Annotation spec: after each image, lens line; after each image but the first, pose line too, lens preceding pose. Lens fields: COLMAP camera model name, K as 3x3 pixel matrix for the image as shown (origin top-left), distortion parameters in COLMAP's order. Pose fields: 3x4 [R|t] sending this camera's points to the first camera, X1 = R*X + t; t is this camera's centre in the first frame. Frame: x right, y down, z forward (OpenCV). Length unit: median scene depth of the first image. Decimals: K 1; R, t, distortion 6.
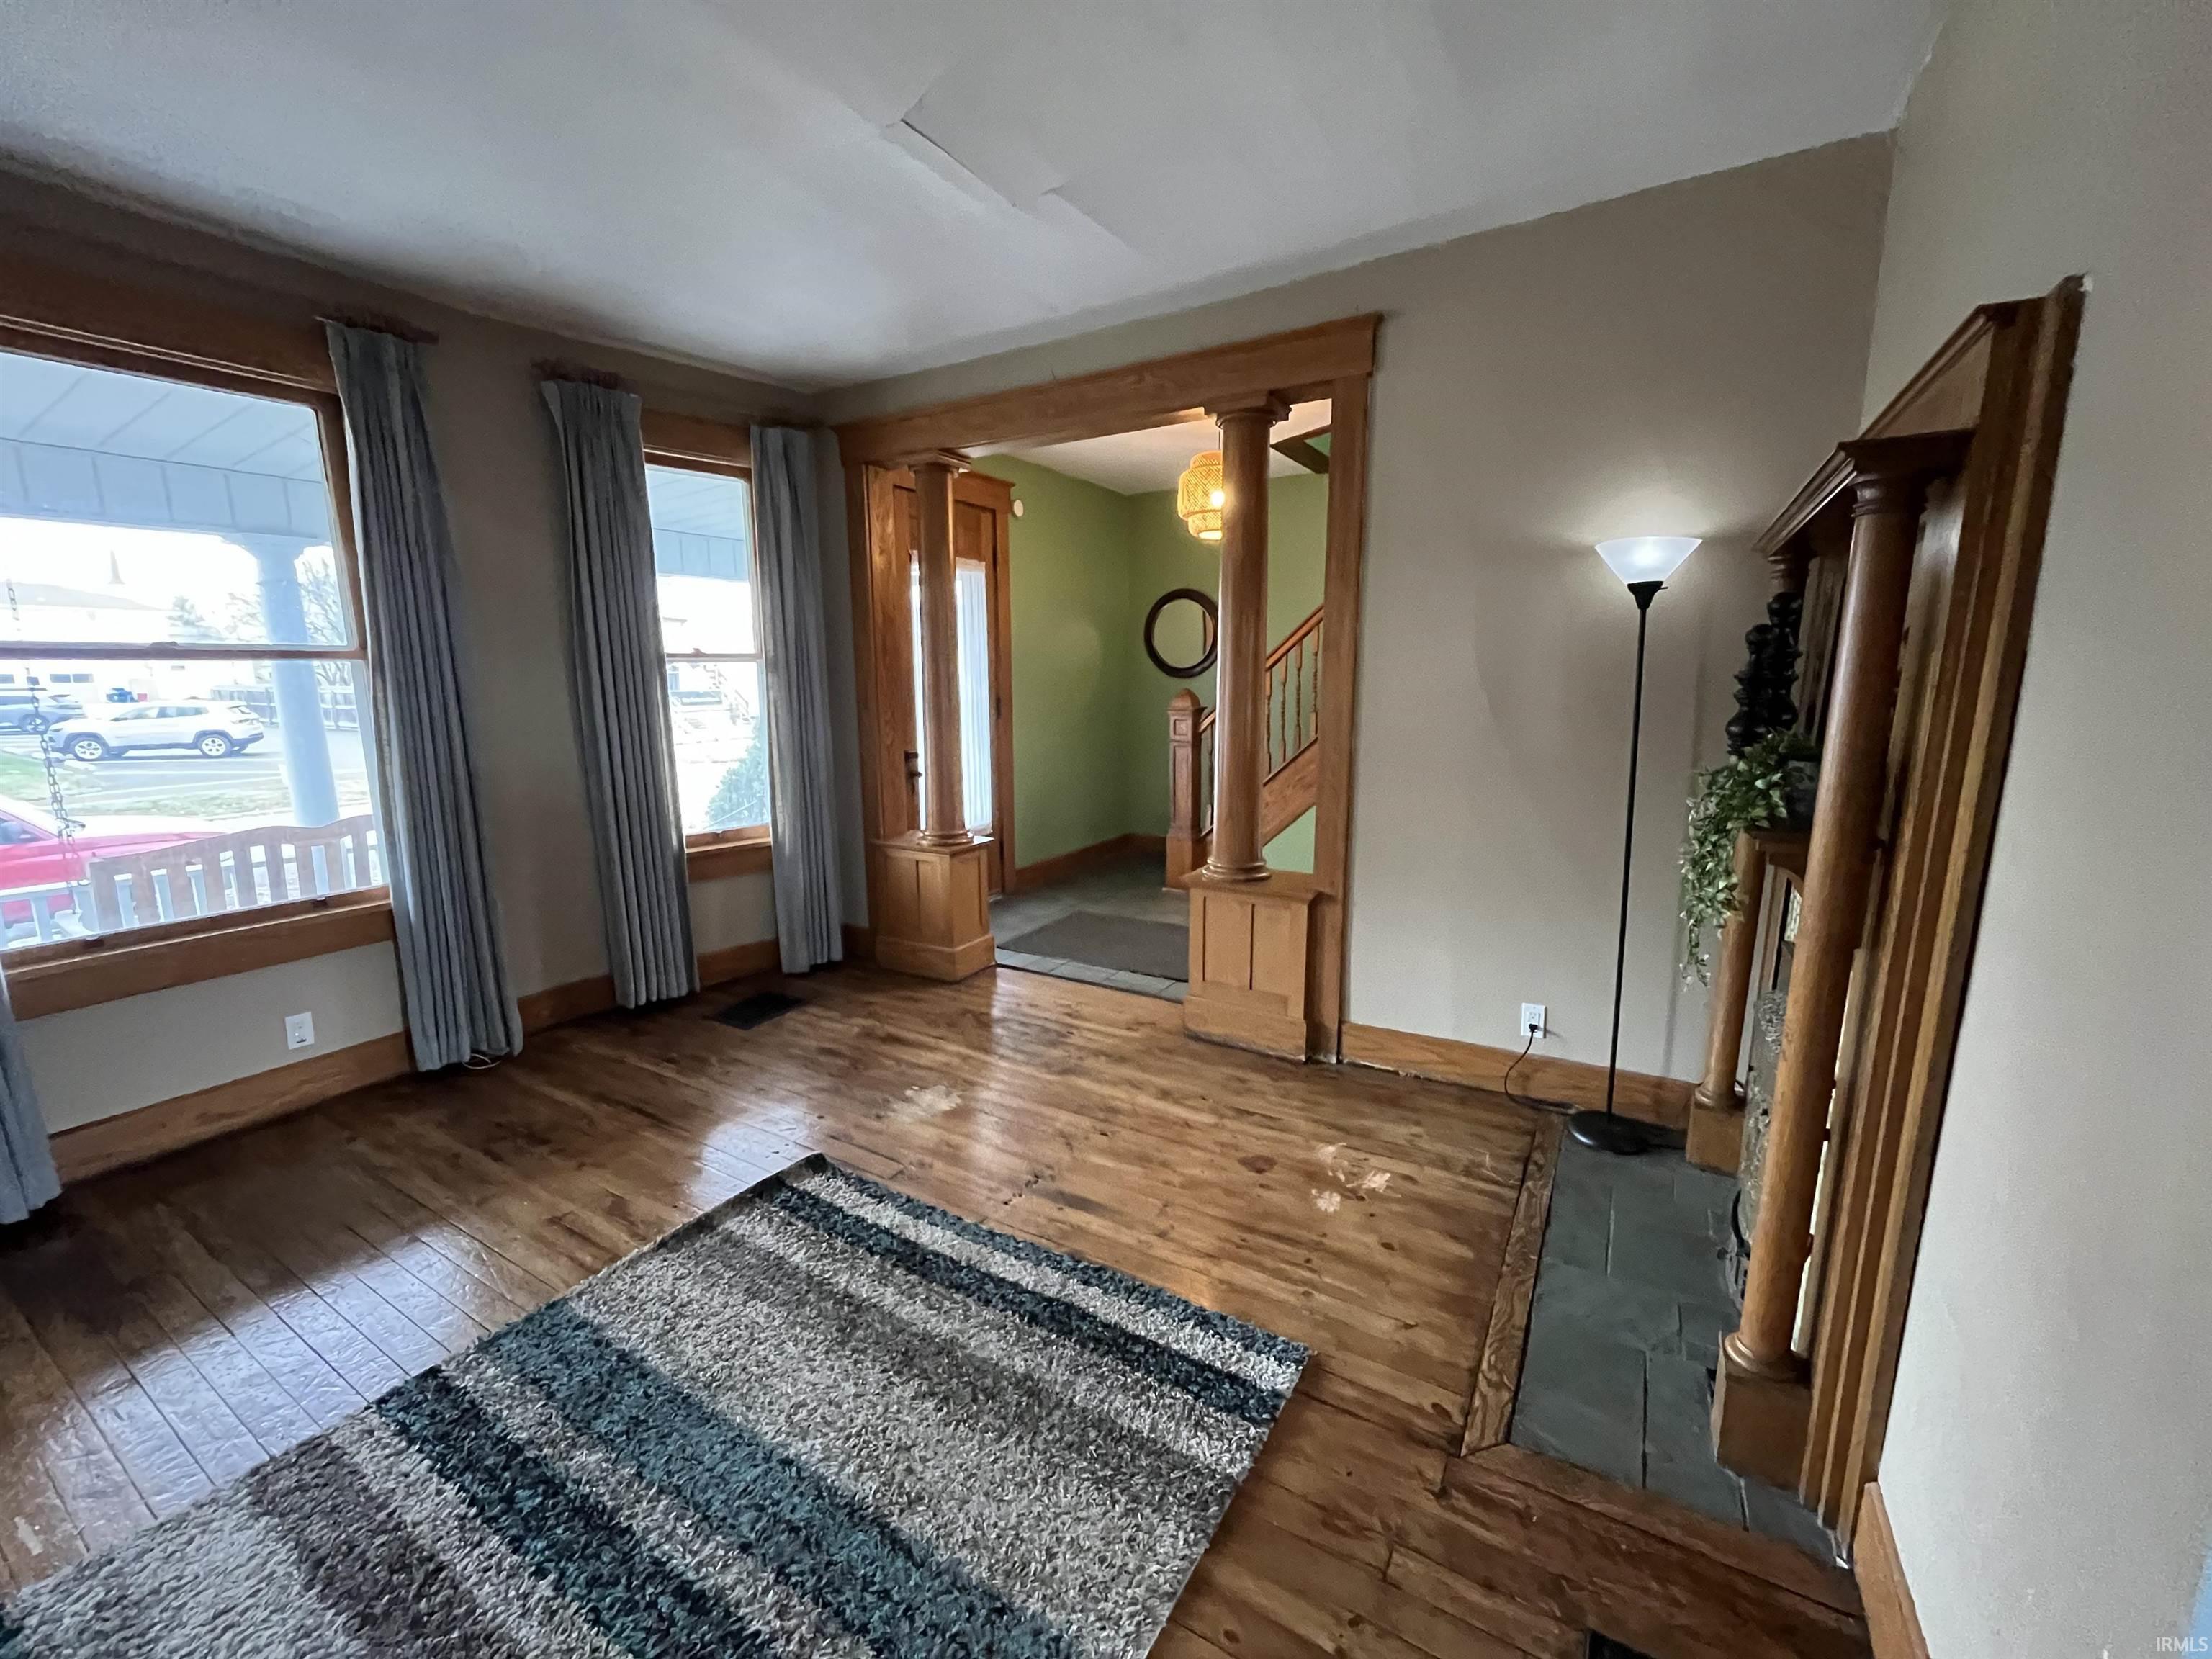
lens RADIAL K [[892.7, 0, 1106.3], [0, 892.7, 830.8], [0, 0, 1]] dist [-0.003624, 0.000595]
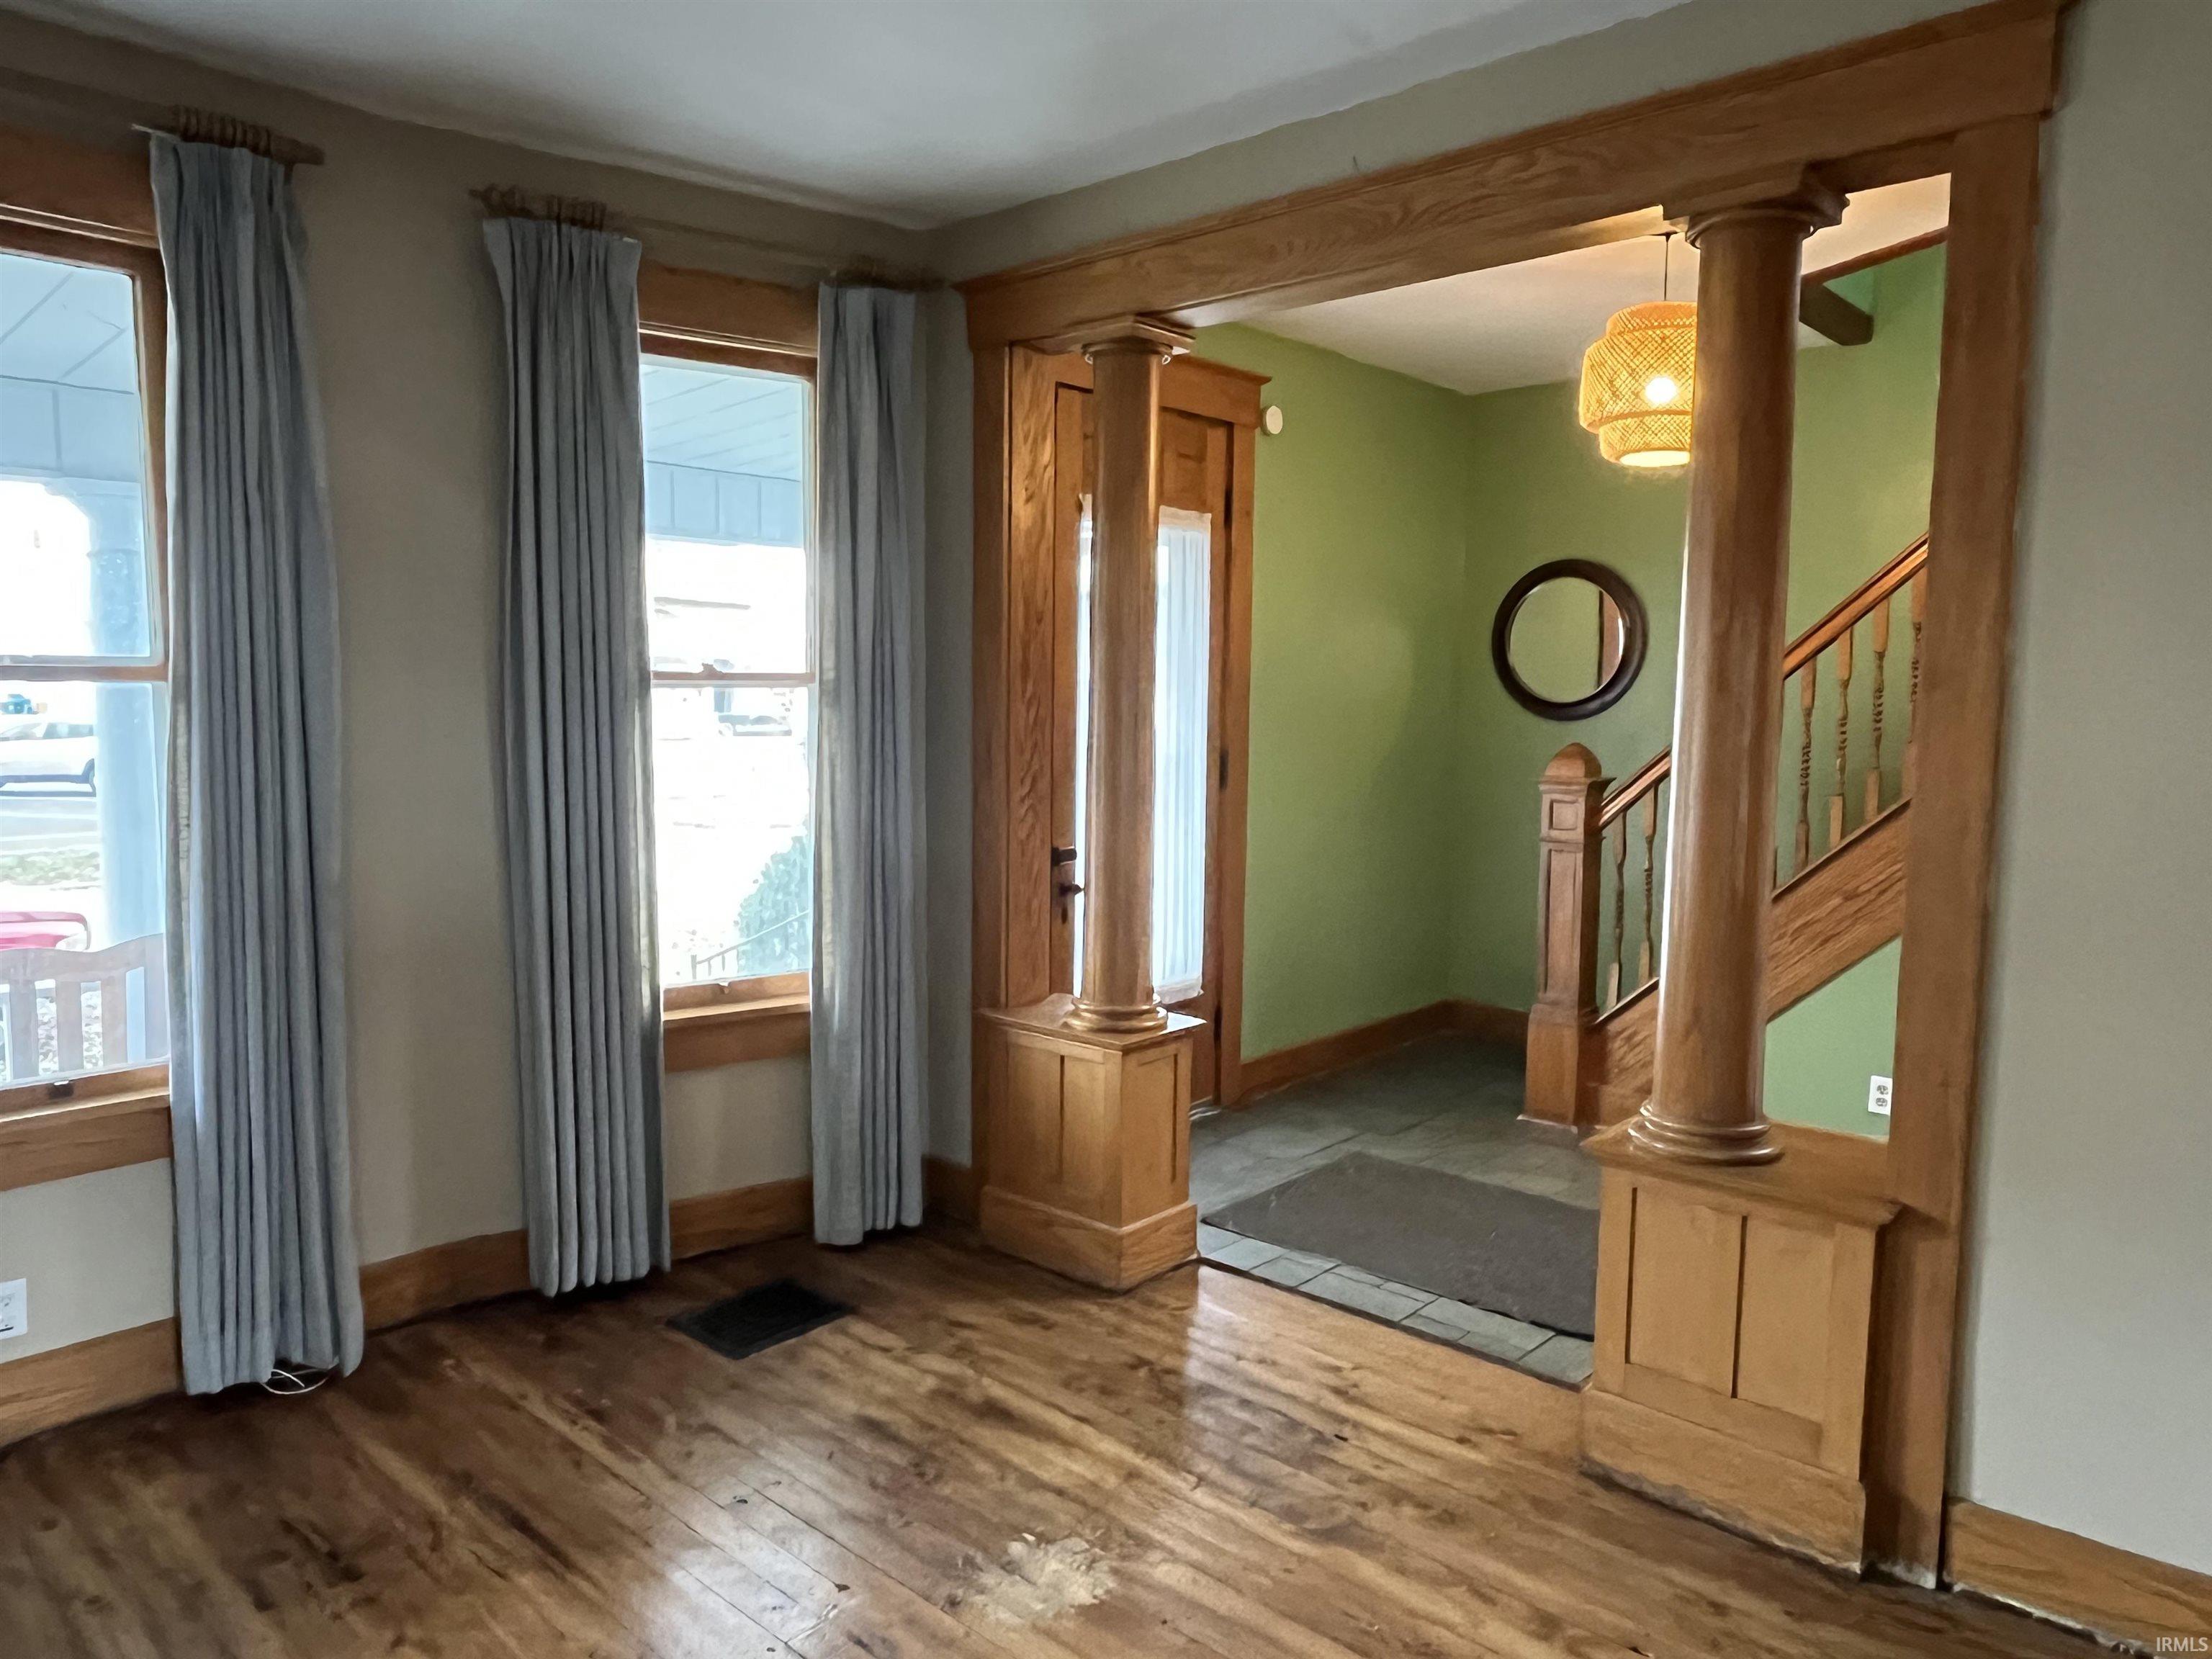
lens RADIAL K [[1465.9, 0, 1100.3], [0, 1465.9, 829.4], [0, 0, 1]] dist [-0.000857, -0.002218]
pose [[0.979870, 0.033710, -0.196771, -0.025283], [-0.049690, 0.995804, -0.076849, -0.046816], [0.193354, 0.085079, 0.977433, 0.163614]]
